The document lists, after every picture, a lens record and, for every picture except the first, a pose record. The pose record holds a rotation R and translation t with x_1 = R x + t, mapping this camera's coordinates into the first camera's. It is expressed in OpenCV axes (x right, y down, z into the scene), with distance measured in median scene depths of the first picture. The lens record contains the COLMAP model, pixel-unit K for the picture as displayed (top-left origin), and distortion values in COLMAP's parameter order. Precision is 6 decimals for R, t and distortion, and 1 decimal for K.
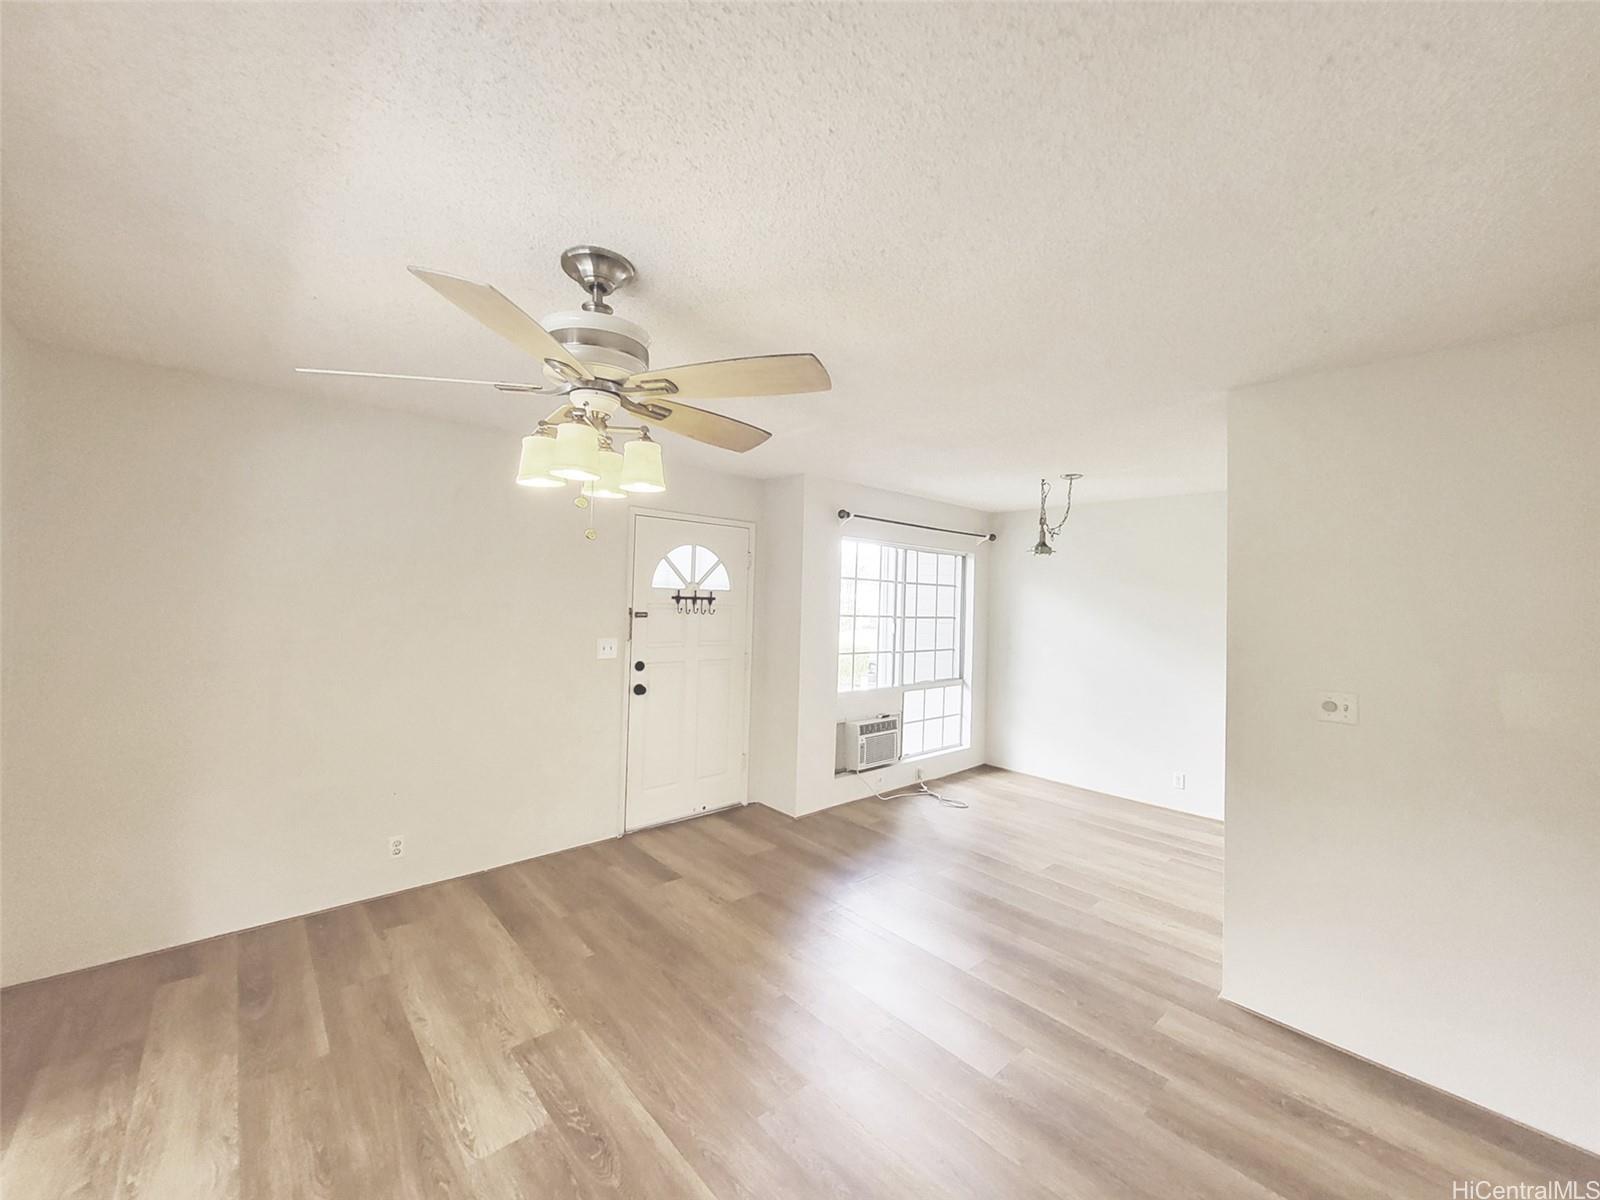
lens RADIAL K [[630.1, 0, 809.0], [0, 630.1, 585.6], [0, 0, 1]] dist [0.008828, -0.000573]
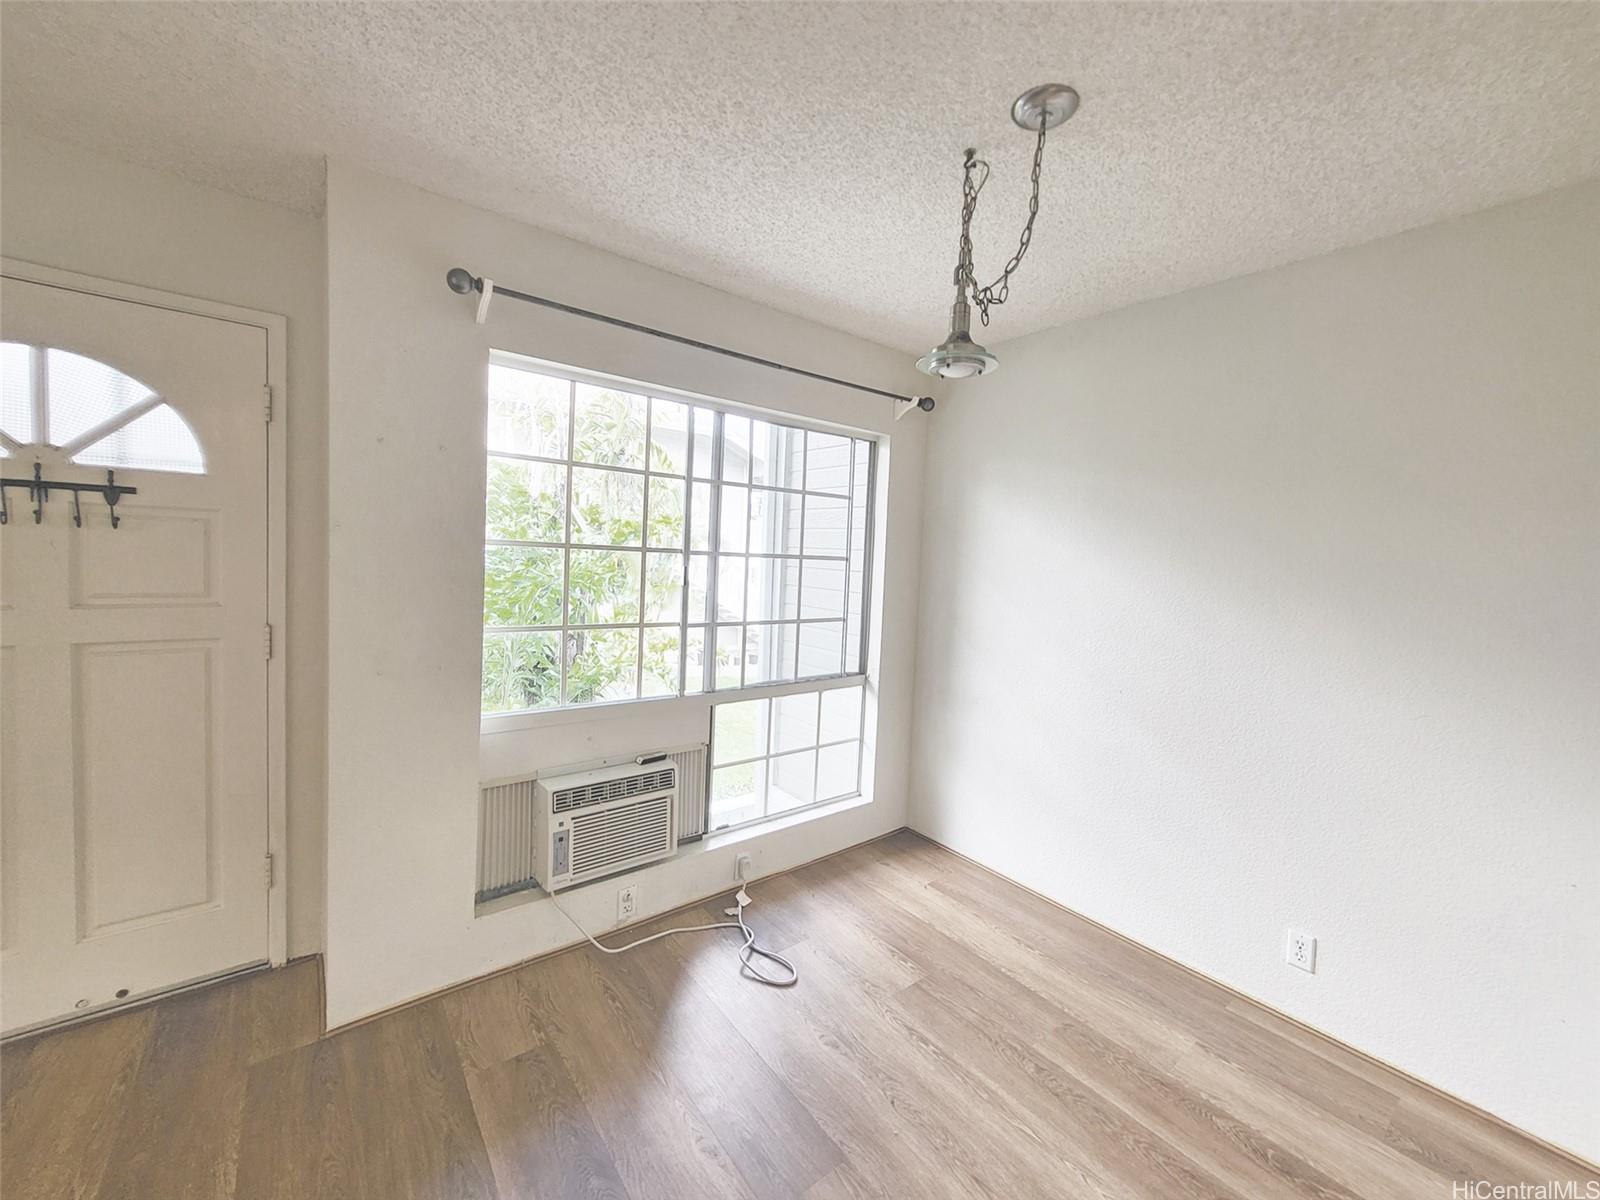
lens RADIAL K [[630.1, 0, 809.0], [0, 630.1, 585.6], [0, 0, 1]] dist [0.008828, -0.000573]
pose [[0.997364, 0.018174, -0.070248, 0.294233], [-0.013032, 0.997249, 0.072974, 0.043686], [0.071381, -0.071866, 0.994857, 0.594644]]
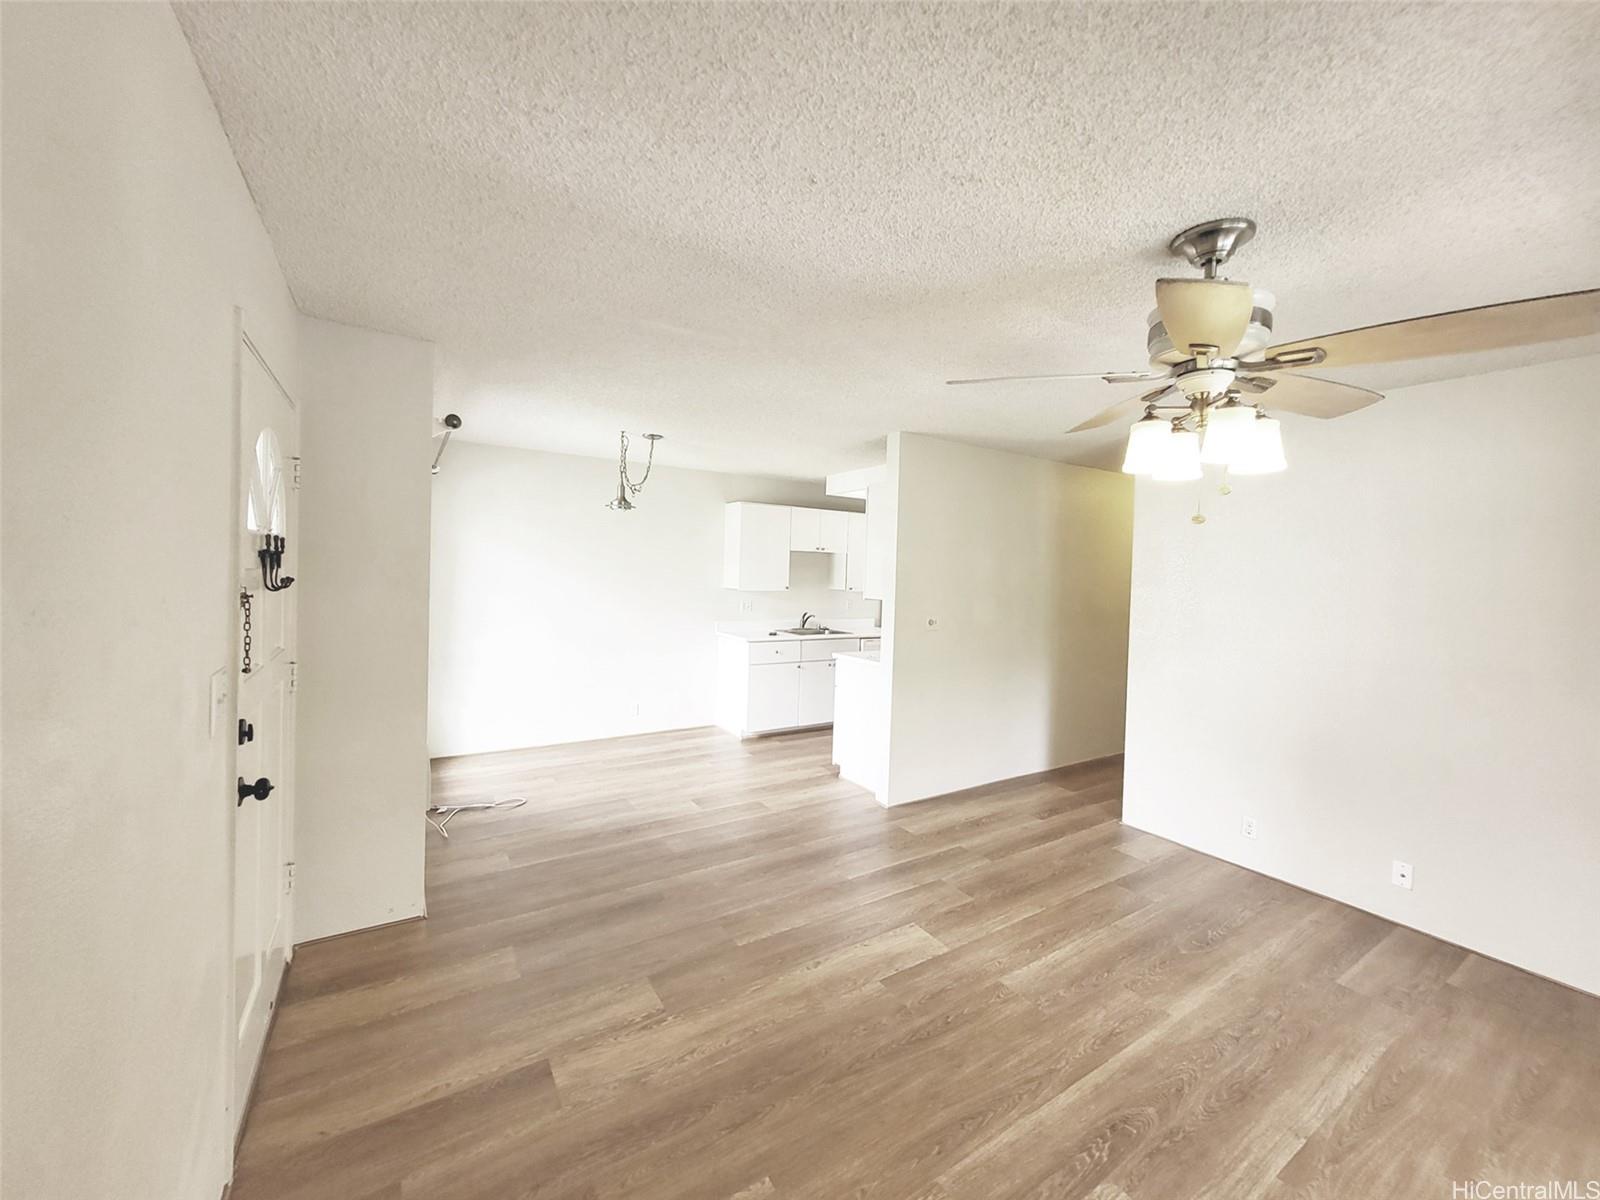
lens RADIAL K [[630.1, 0, 809.0], [0, 630.1, 585.6], [0, 0, 1]] dist [0.008828, -0.000573]
pose [[0.163518, -0.047774, 0.985383, -0.515593], [-0.051660, 0.997042, 0.056912, -0.002515], [-0.985187, -0.060211, 0.160566, 0.520247]]
